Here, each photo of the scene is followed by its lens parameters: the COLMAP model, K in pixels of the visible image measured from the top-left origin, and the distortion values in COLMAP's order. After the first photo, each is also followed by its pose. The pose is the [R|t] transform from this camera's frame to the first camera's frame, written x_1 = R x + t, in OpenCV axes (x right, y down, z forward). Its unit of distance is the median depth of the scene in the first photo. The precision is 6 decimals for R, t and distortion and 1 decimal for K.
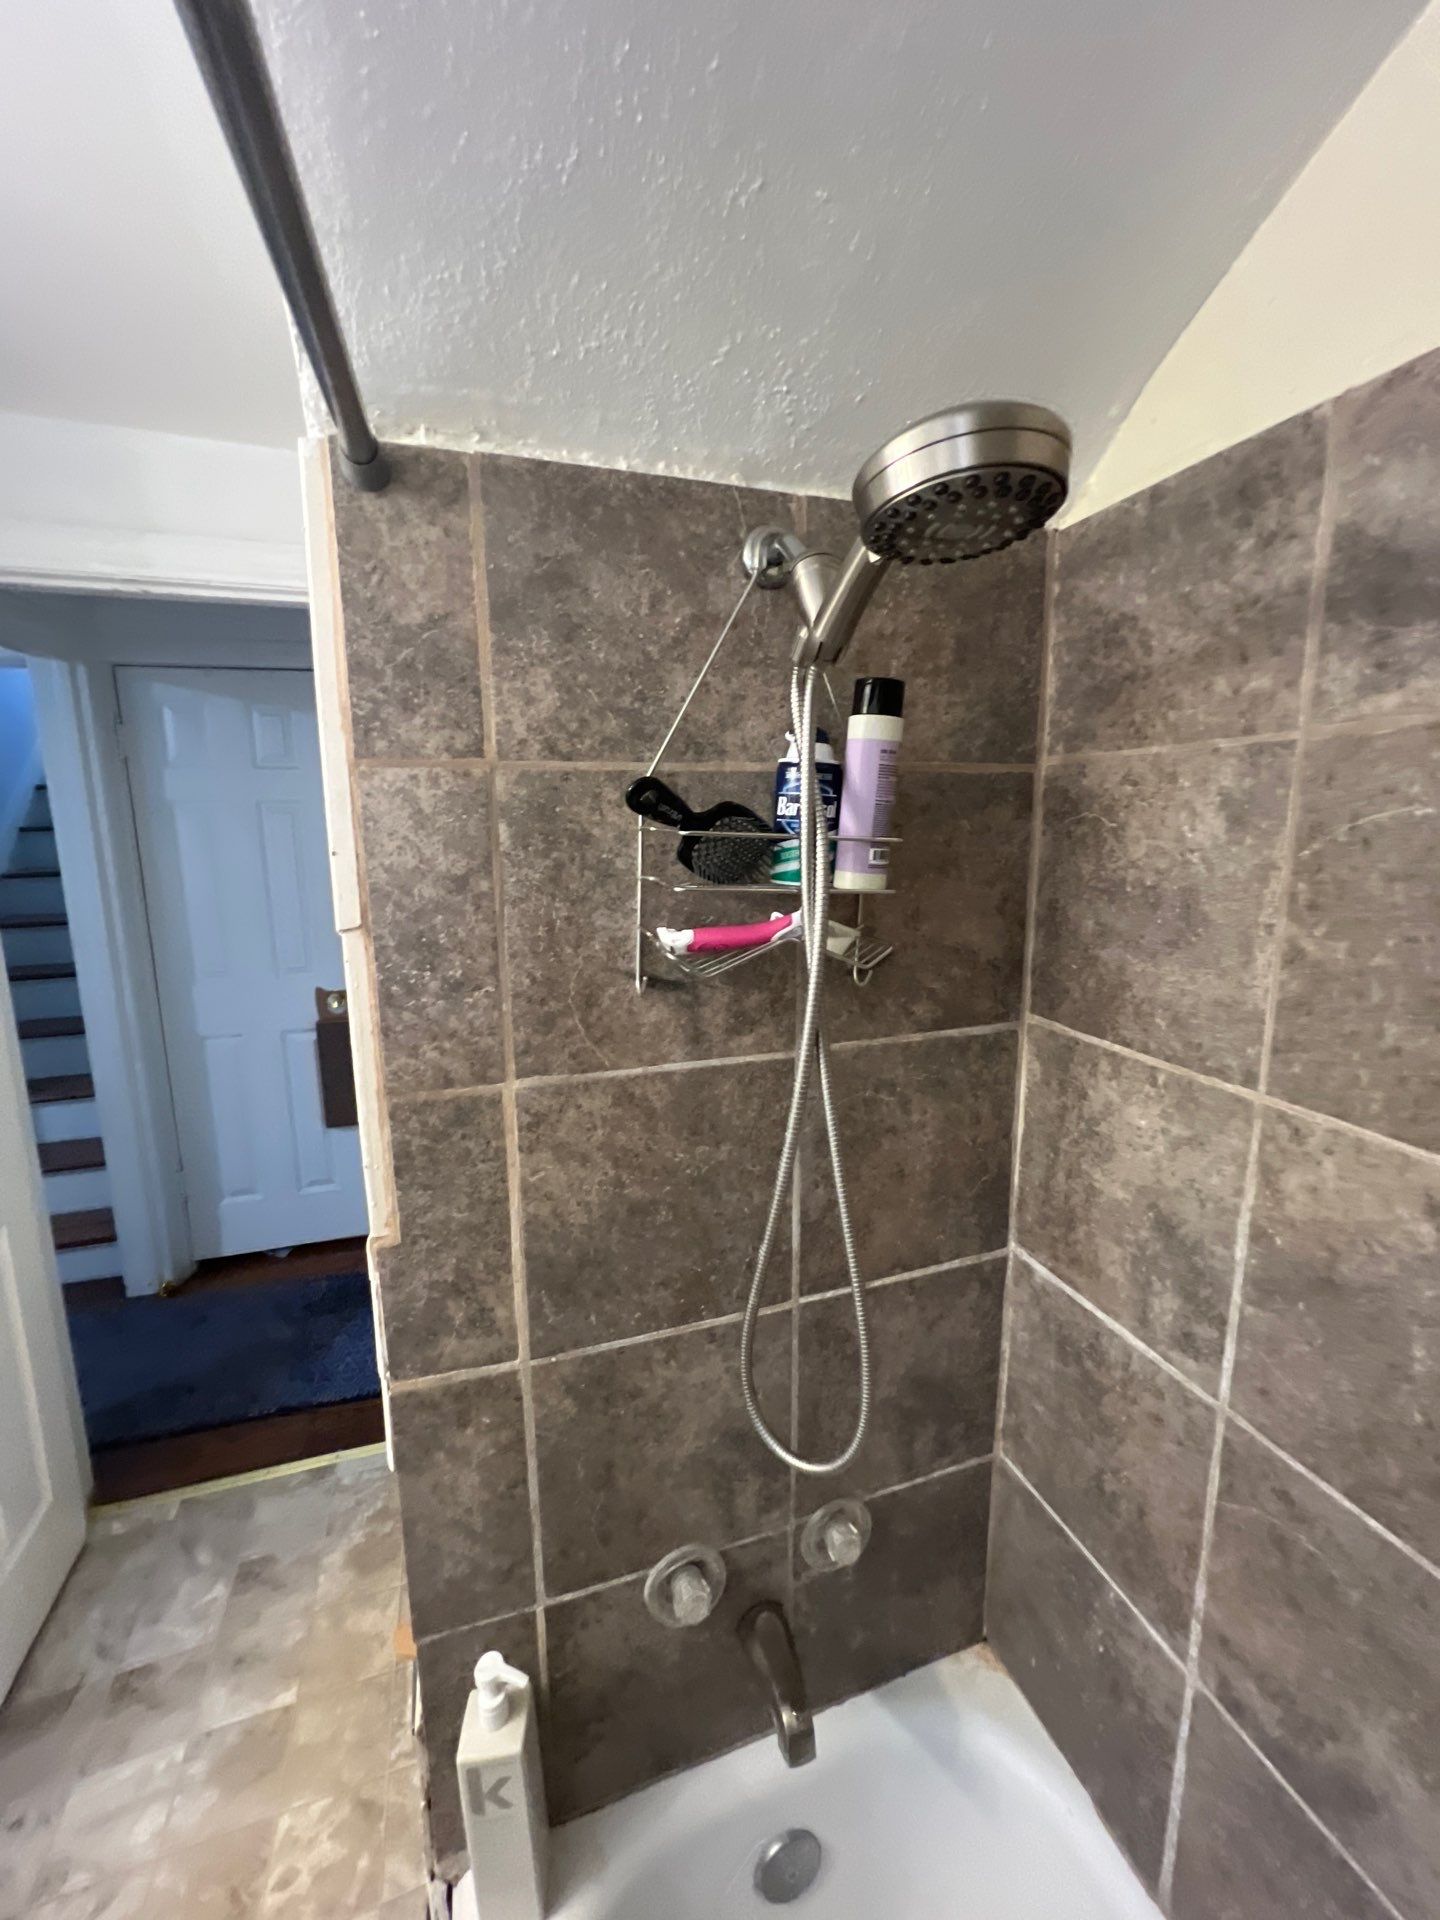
lens RADIAL K [[766.0, 0, 727.5], [0, 766.0, 957.1], [0, 0, 1]] dist [-0.005111, 0.000480]
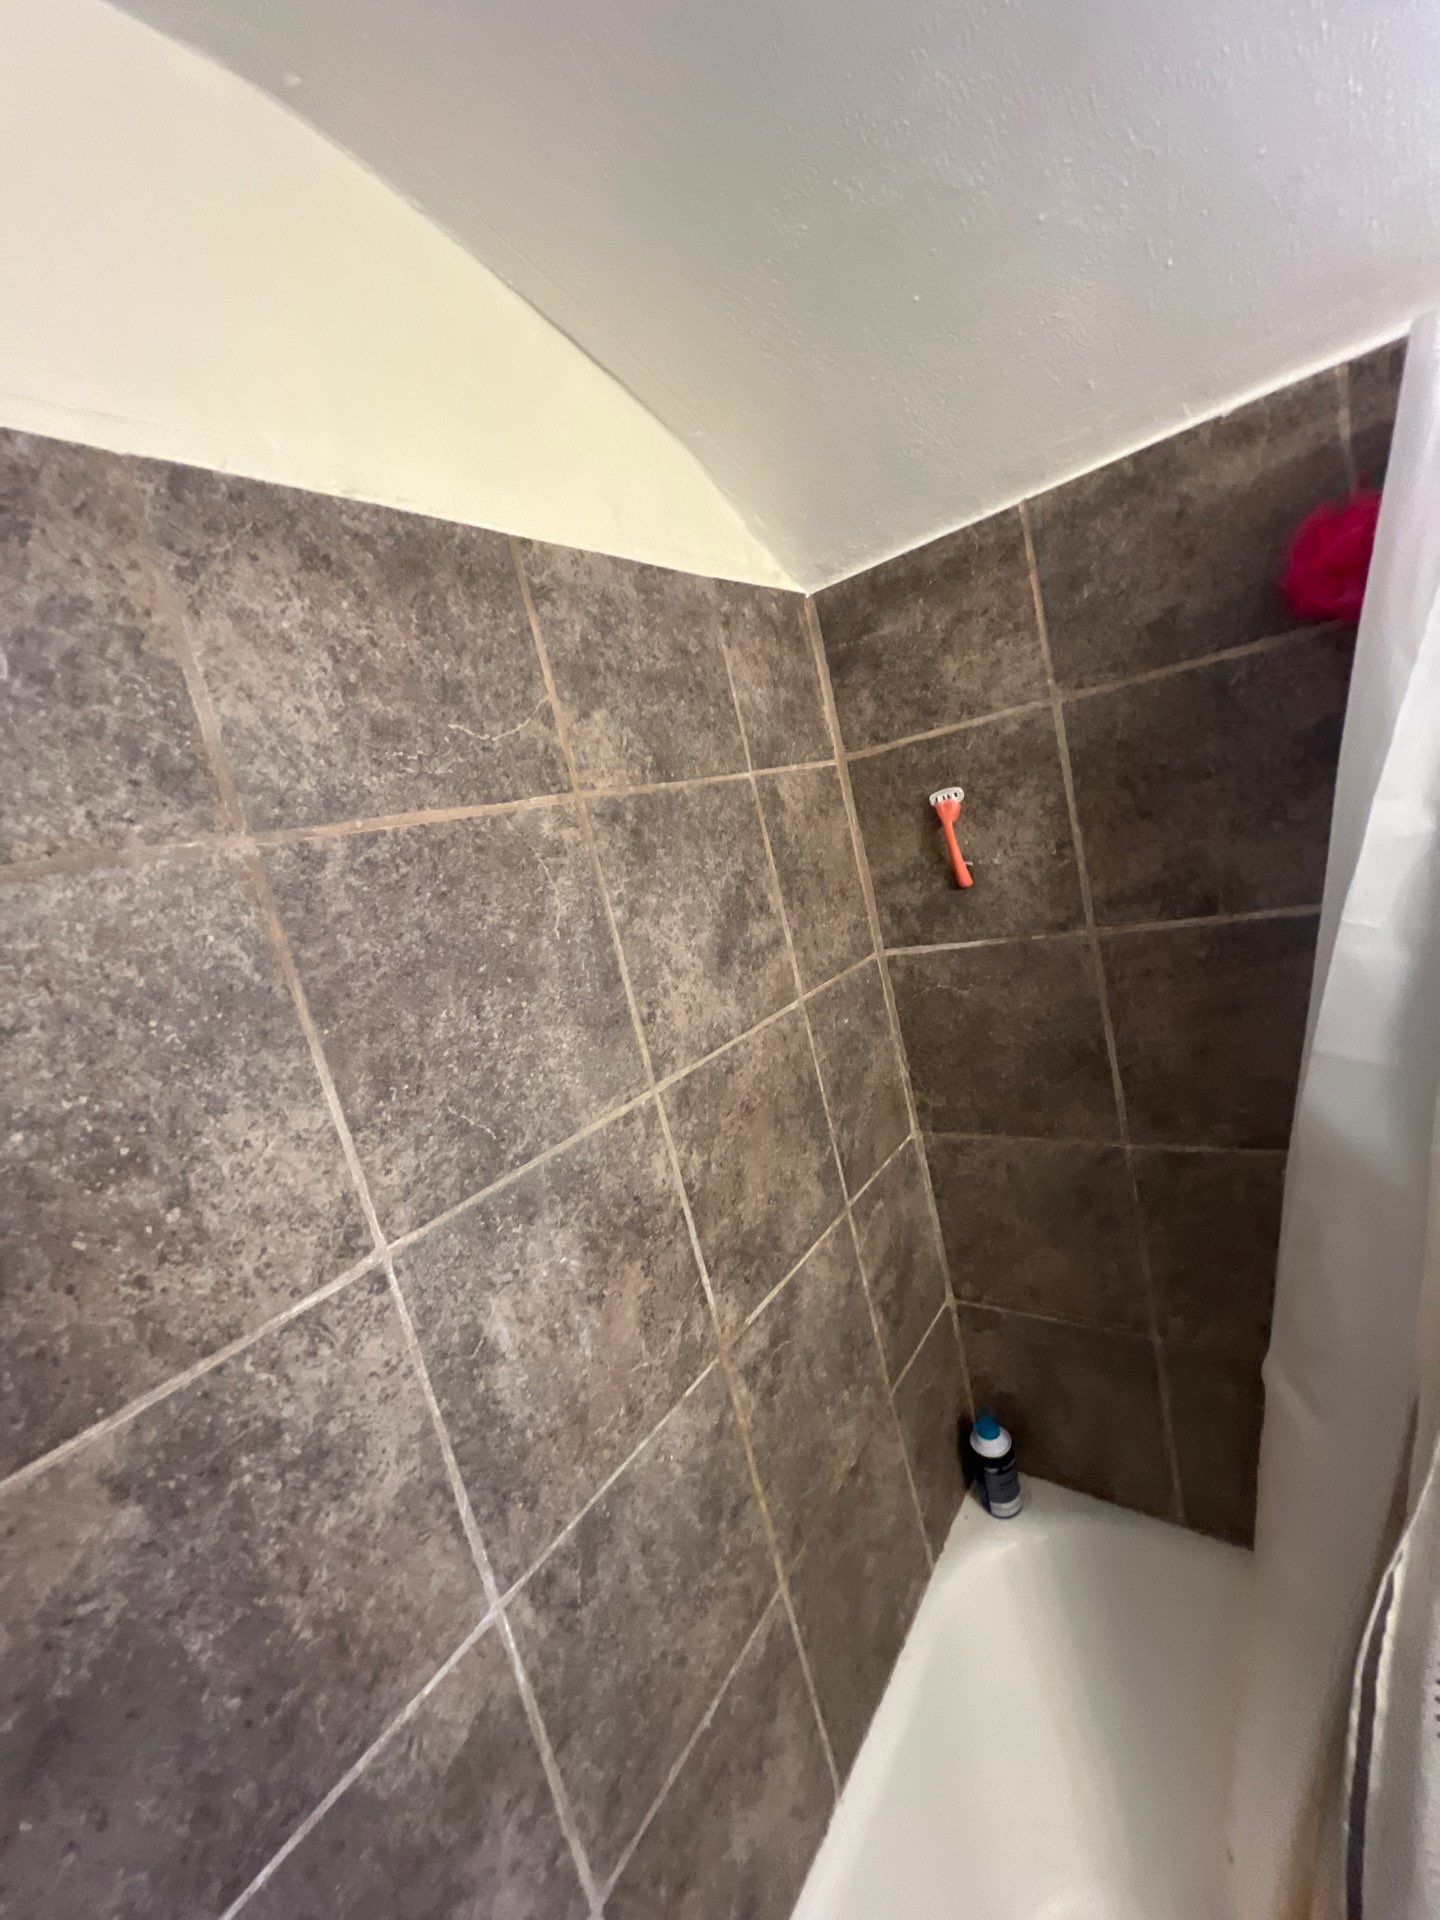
lens RADIAL K [[766.0, 0, 711.7], [0, 766.0, 957.3], [0, 0, 1]] dist [-0.005111, 0.000480]
pose [[-0.556933, 0.013766, 0.830443, -0.047781], [0.369546, 0.899546, 0.232922, -0.086255], [-0.743816, 0.436609, -0.506074, 0.526475]]
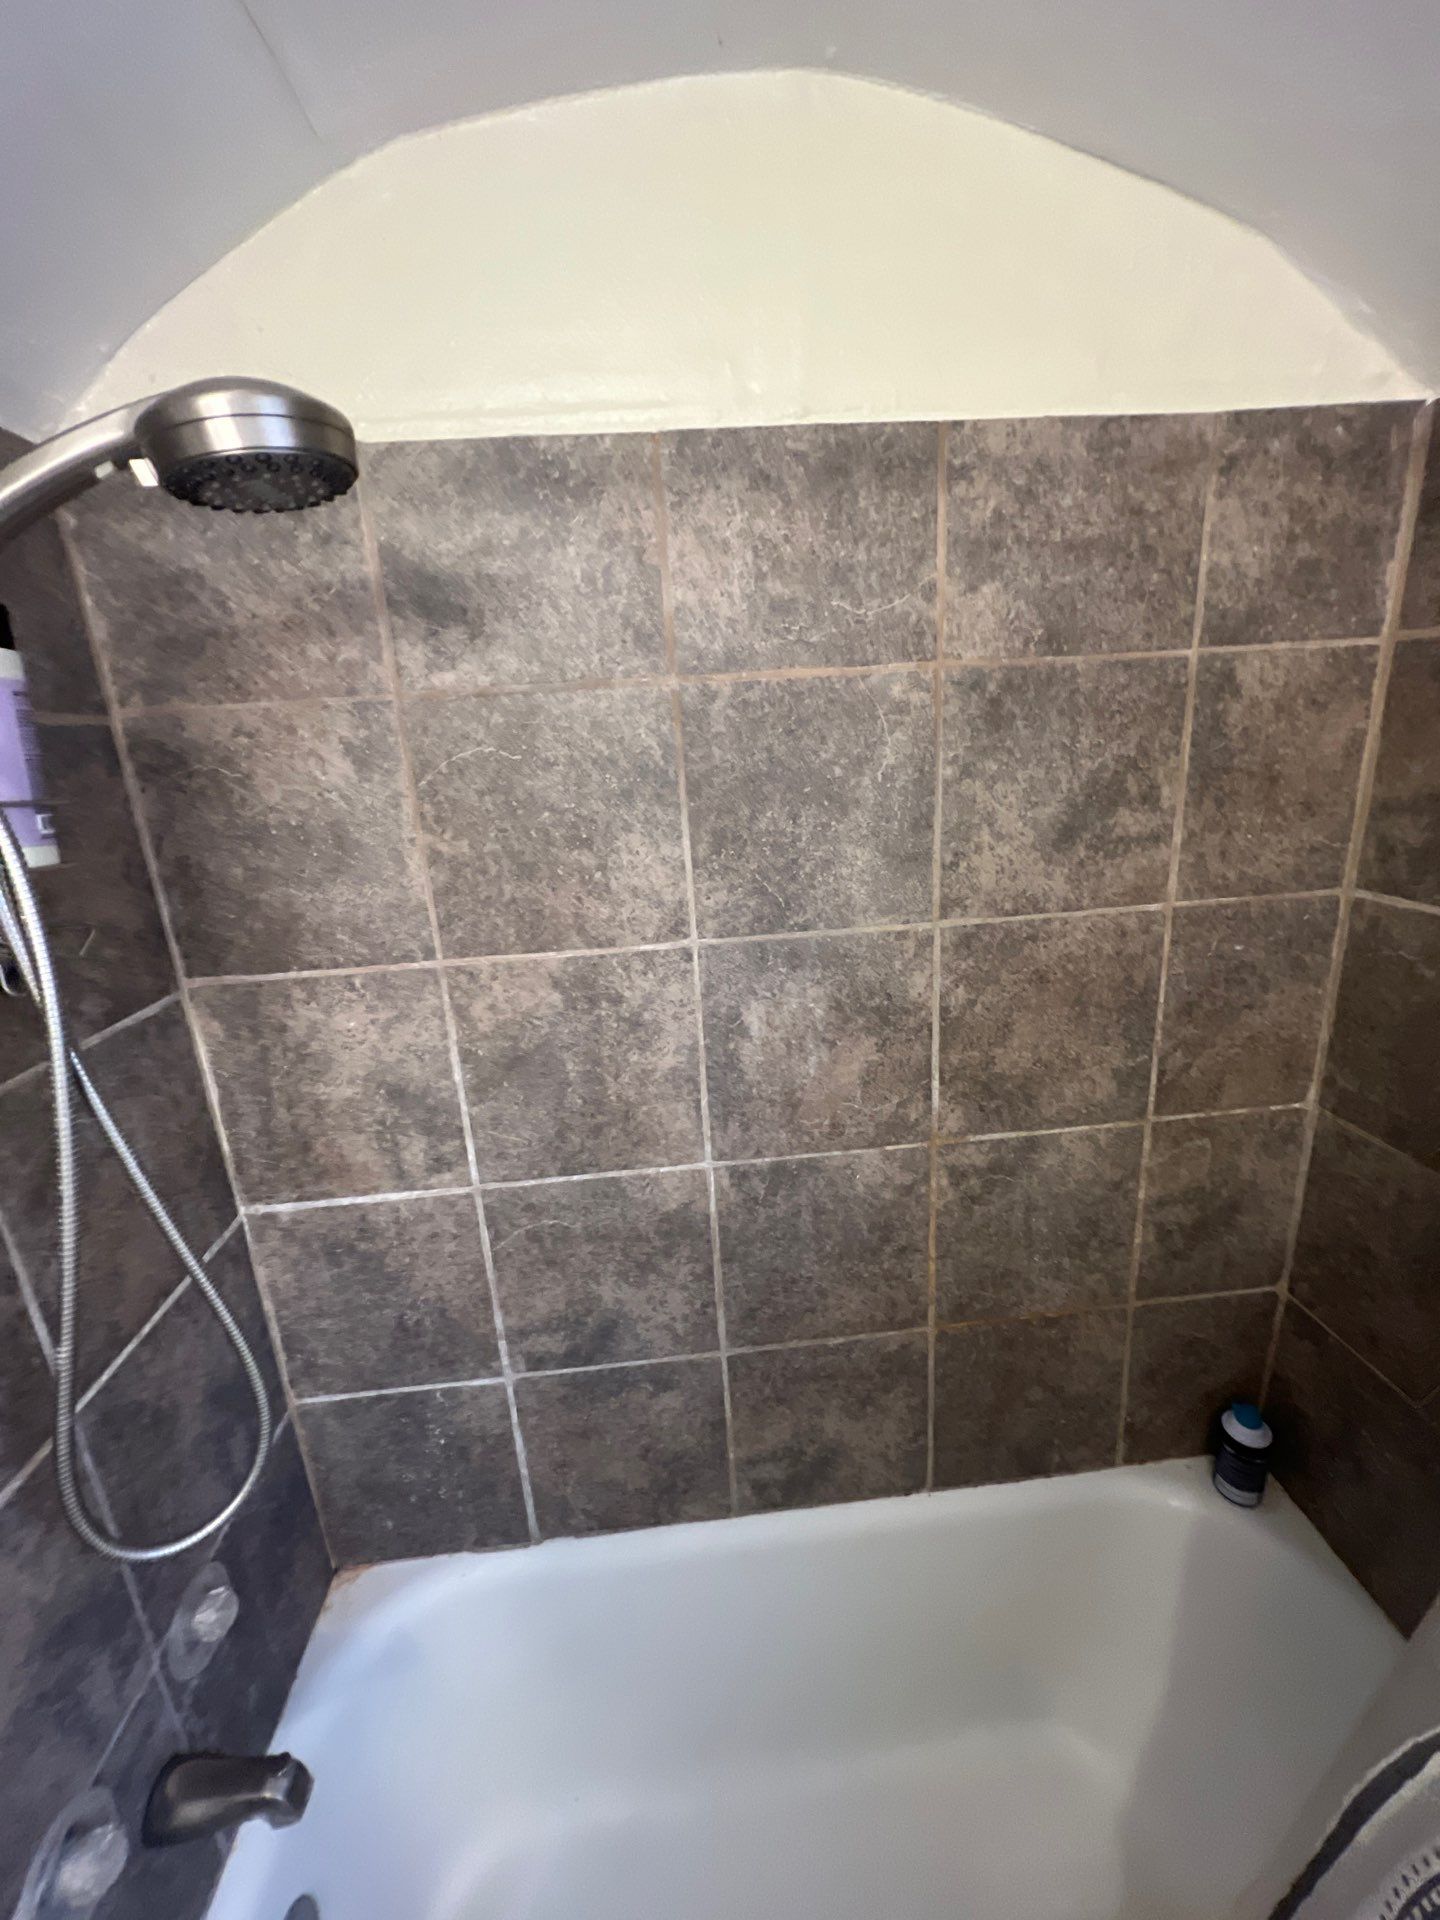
lens RADIAL K [[766.0, 0, 721.0], [0, 766.0, 956.5], [0, 0, 1]] dist [-0.005111, 0.000480]
pose [[0.245312, -0.267866, 0.931703, -0.423817], [0.226734, 0.950267, 0.213505, -0.007536], [-0.942557, 0.158873, 0.293846, 0.099650]]
